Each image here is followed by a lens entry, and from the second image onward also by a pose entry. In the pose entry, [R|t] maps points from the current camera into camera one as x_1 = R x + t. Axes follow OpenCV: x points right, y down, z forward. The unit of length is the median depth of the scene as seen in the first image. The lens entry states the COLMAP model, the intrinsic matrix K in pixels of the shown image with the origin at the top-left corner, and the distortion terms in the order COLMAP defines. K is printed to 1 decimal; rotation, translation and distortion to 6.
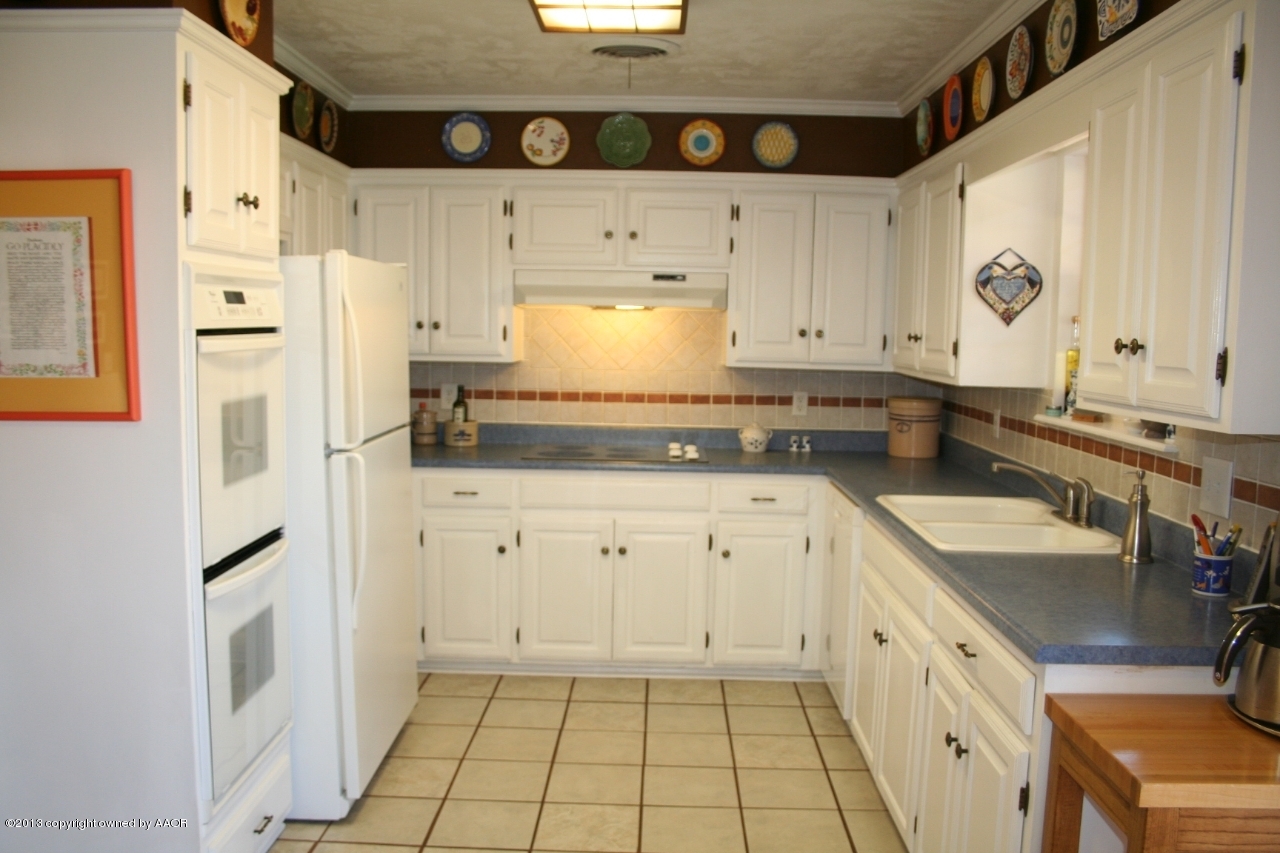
lens RADIAL K [[1072.2, 0, 630.4], [0, 1072.2, 432.8], [0, 0, 1]] dist [-0.149539, 0.123224]
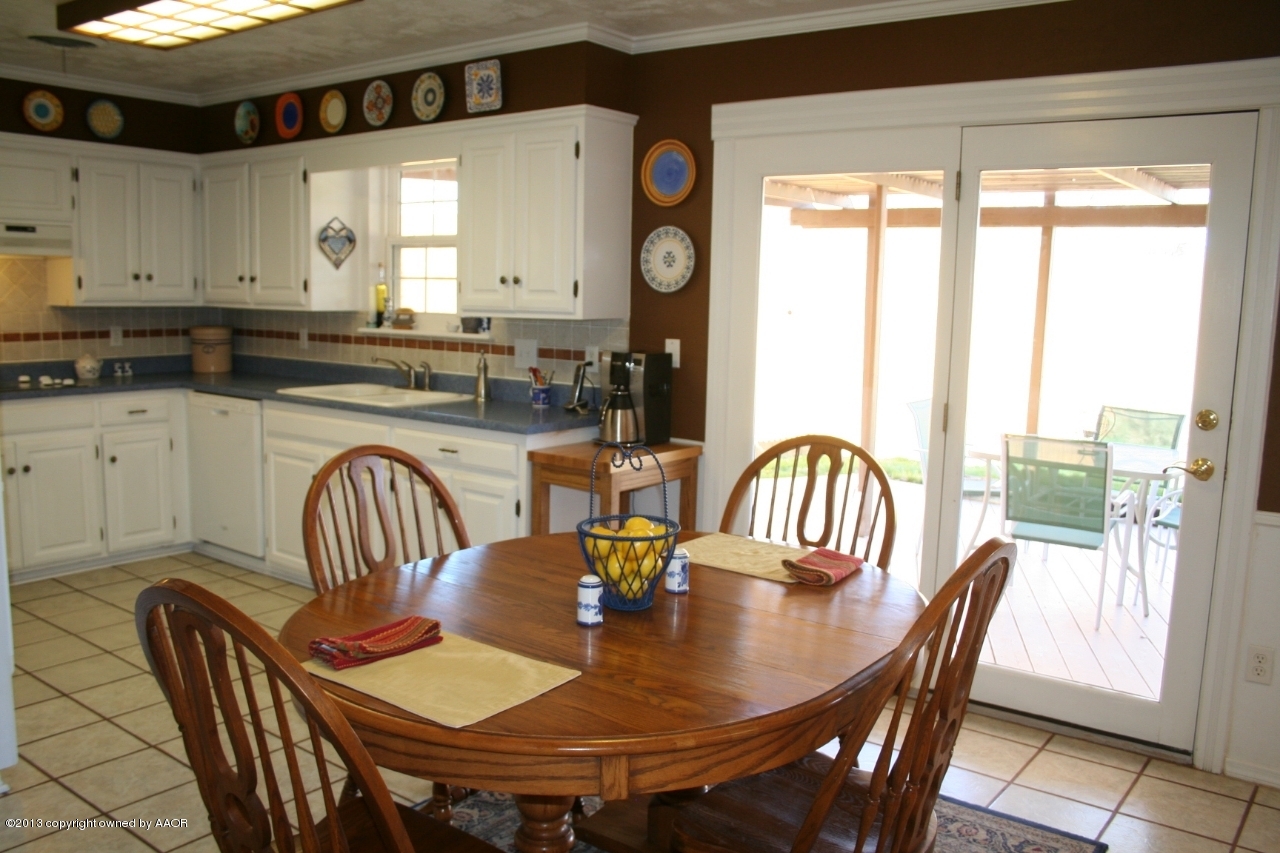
lens RADIAL K [[1072.2, 0, 635.3], [0, 1072.2, 432.4], [0, 0, 1]] dist [-0.149539, 0.123224]
pose [[0.583608, -0.115725, 0.803747, -0.493955], [0.070929, 0.993275, 0.091512, 0.015757], [-0.808932, 0.003602, 0.587891, -0.171345]]
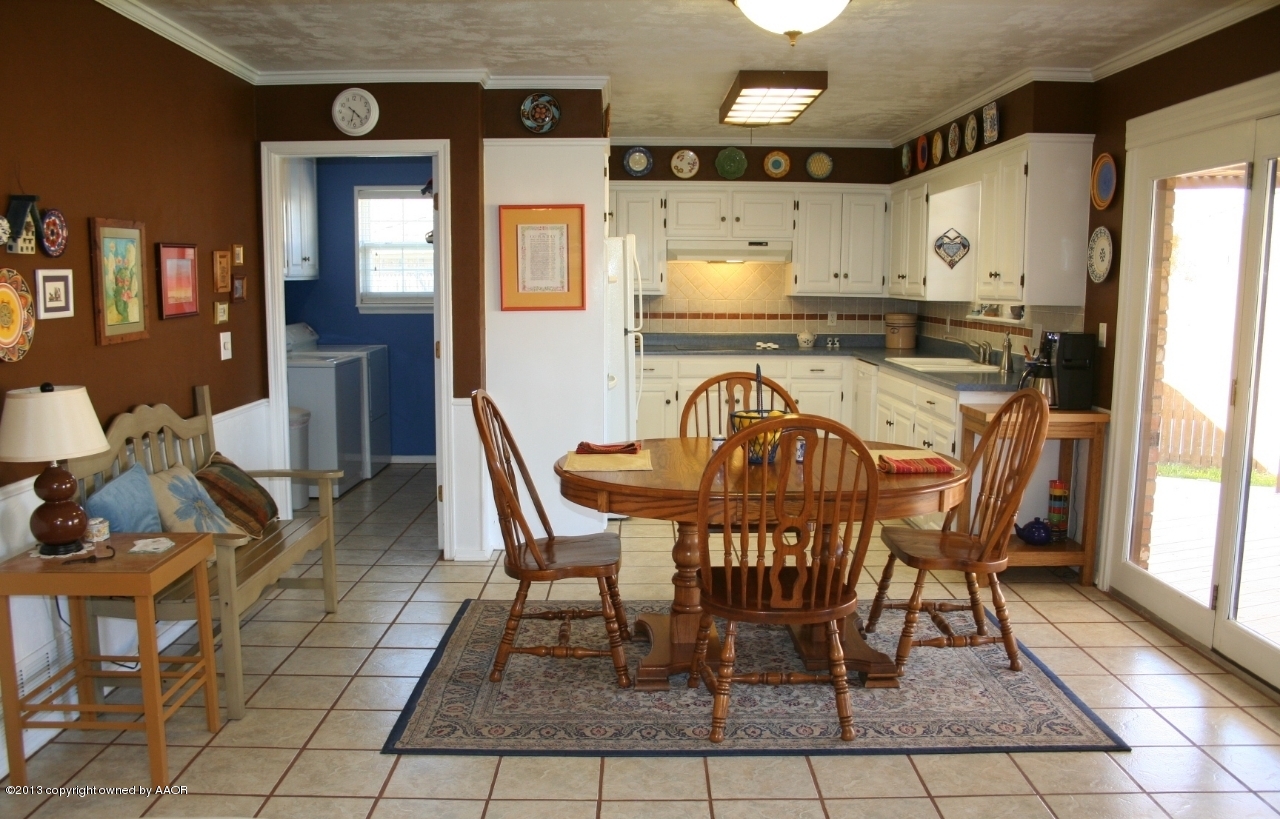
lens RADIAL K [[1076.8, 0, 642.2], [0, 1076.8, 421.2], [0, 0, 1]] dist [-0.108366, 0.004049]
pose [[0.999178, -0.017854, 0.036402, -0.220266], [0.016756, 0.999402, 0.030230, 0.084716], [-0.036920, -0.029596, 0.998880, -0.726723]]
